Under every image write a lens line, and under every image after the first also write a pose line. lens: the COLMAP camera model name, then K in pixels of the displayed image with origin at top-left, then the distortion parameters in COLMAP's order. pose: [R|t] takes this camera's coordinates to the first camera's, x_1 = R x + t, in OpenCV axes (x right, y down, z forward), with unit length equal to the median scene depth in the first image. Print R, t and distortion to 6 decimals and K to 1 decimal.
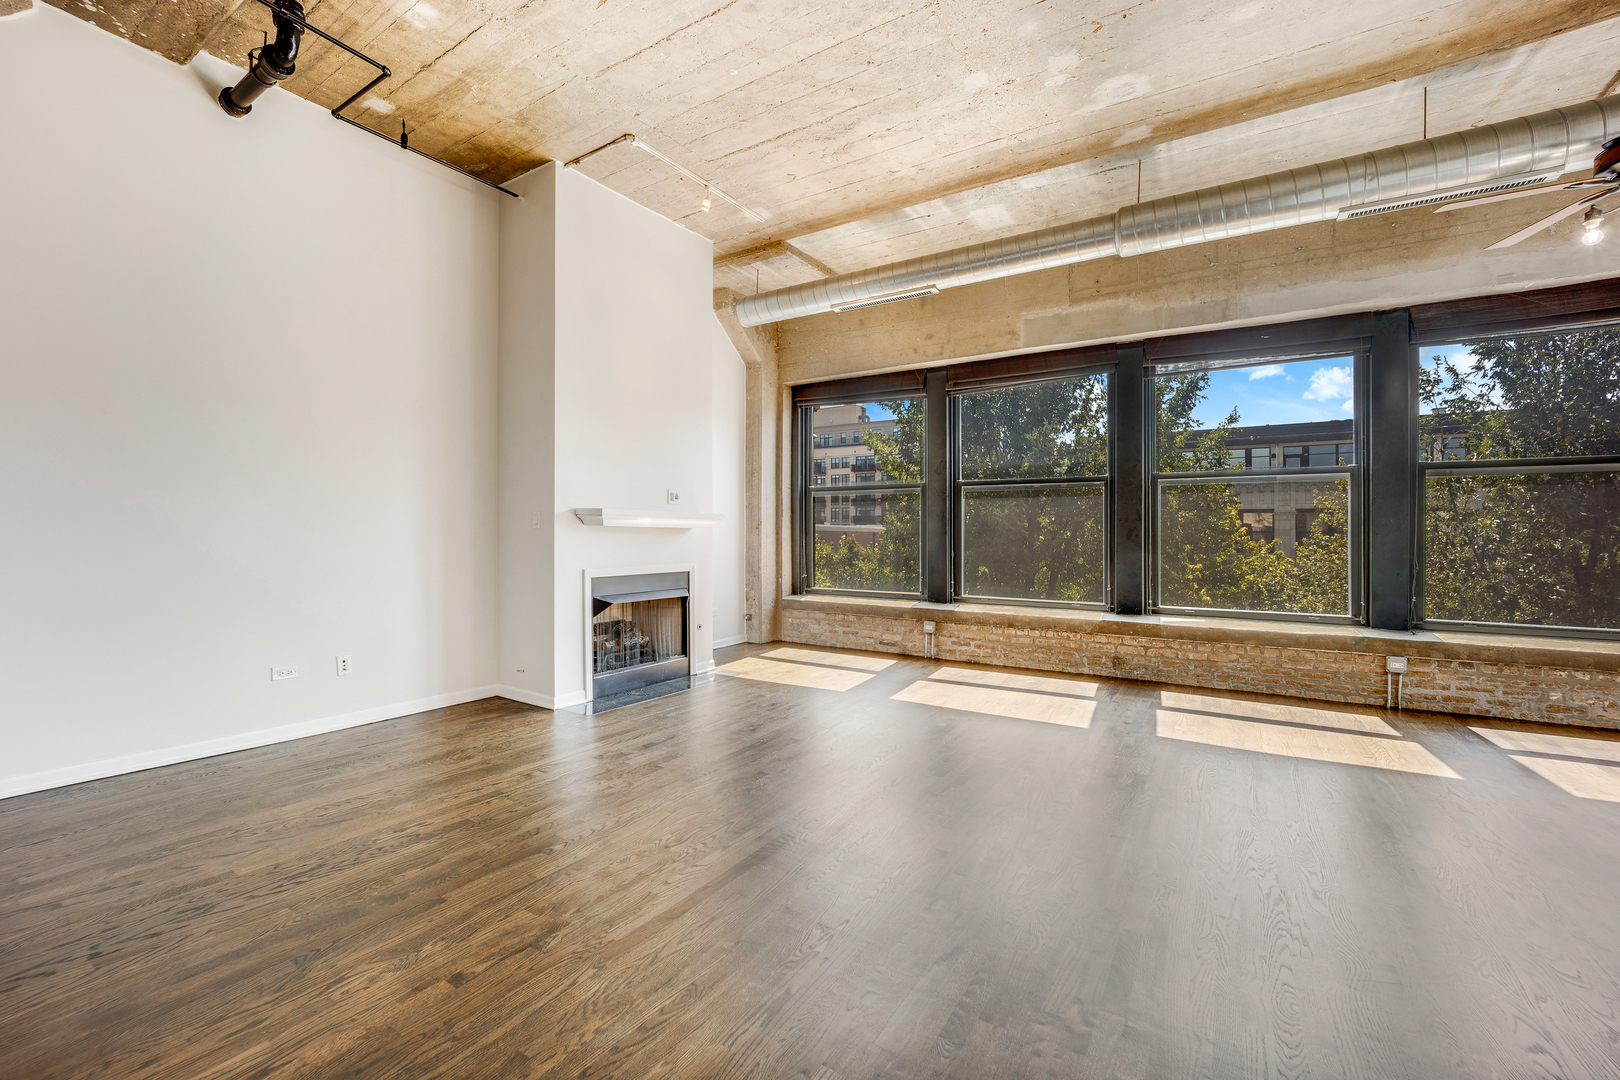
lens RADIAL K [[661.2, 0, 801.2], [0, 661.2, 545.3], [0, 0, 1]] dist [-0.024041, 0.000434]
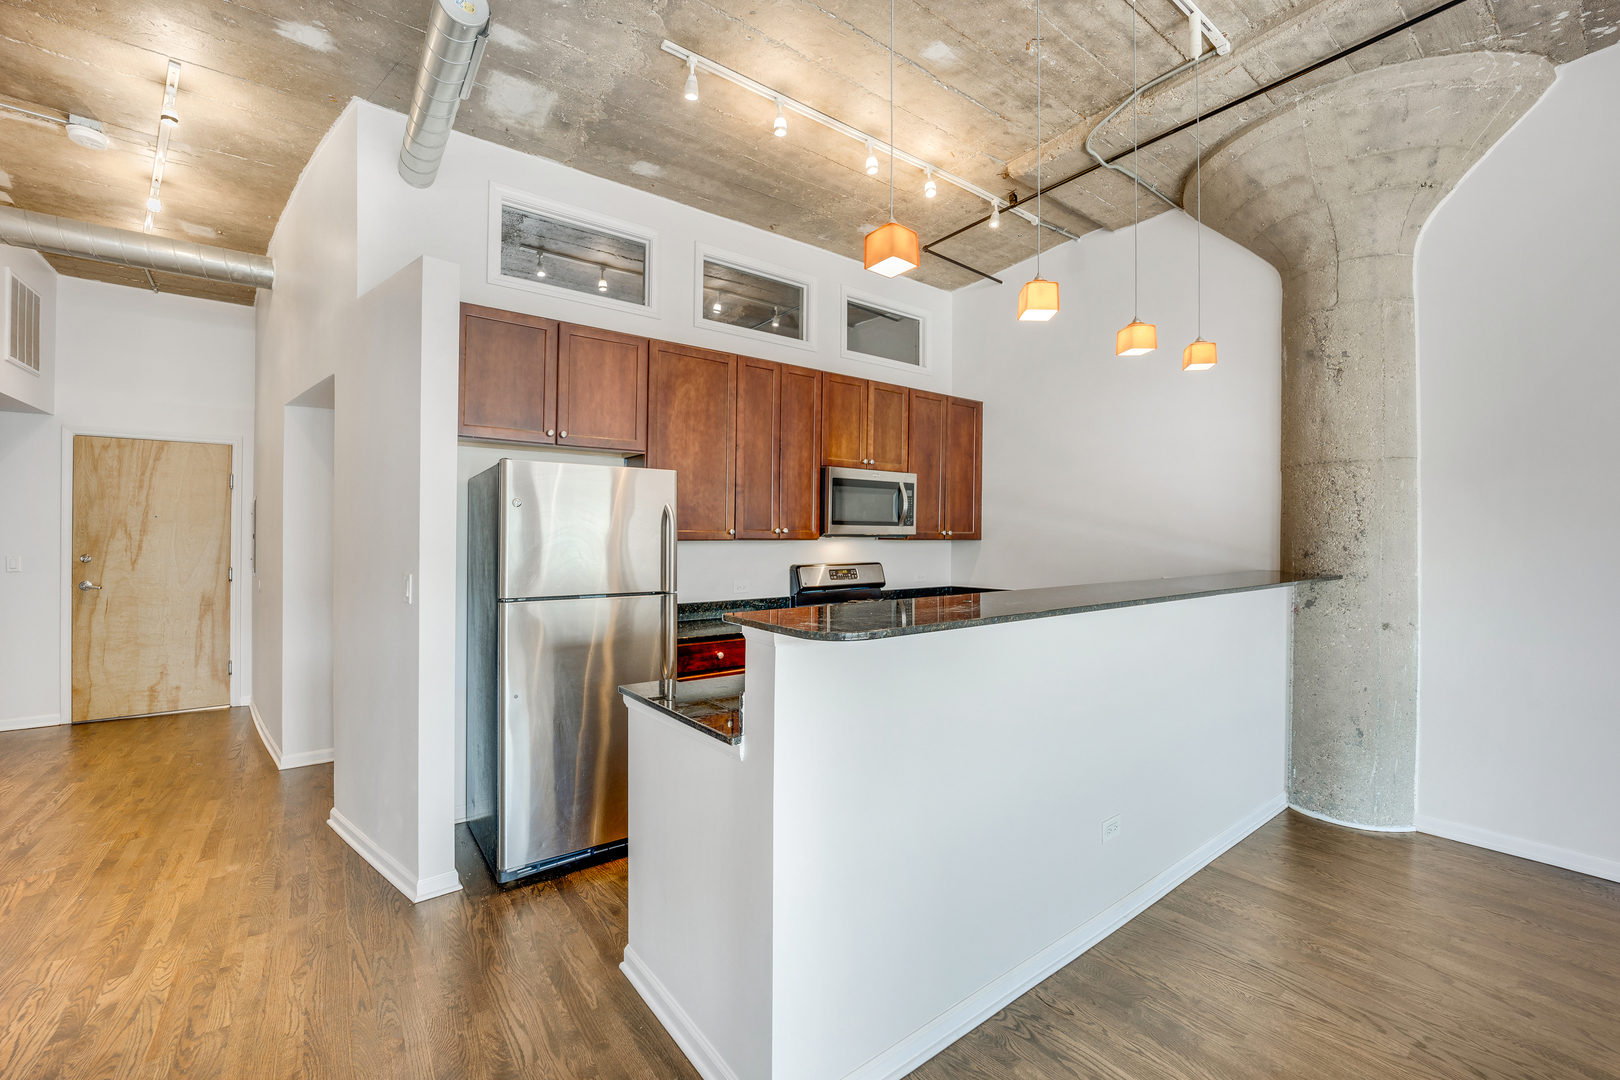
lens RADIAL K [[661.2, 0, 800.6], [0, 661.2, 533.1], [0, 0, 1]] dist [-0.024041, 0.000434]
pose [[-0.369565, -0.012370, -0.929123, 0.084370], [-0.012152, 0.999890, -0.008479, -0.060250], [0.929126, 0.008157, -0.369674, 0.155205]]
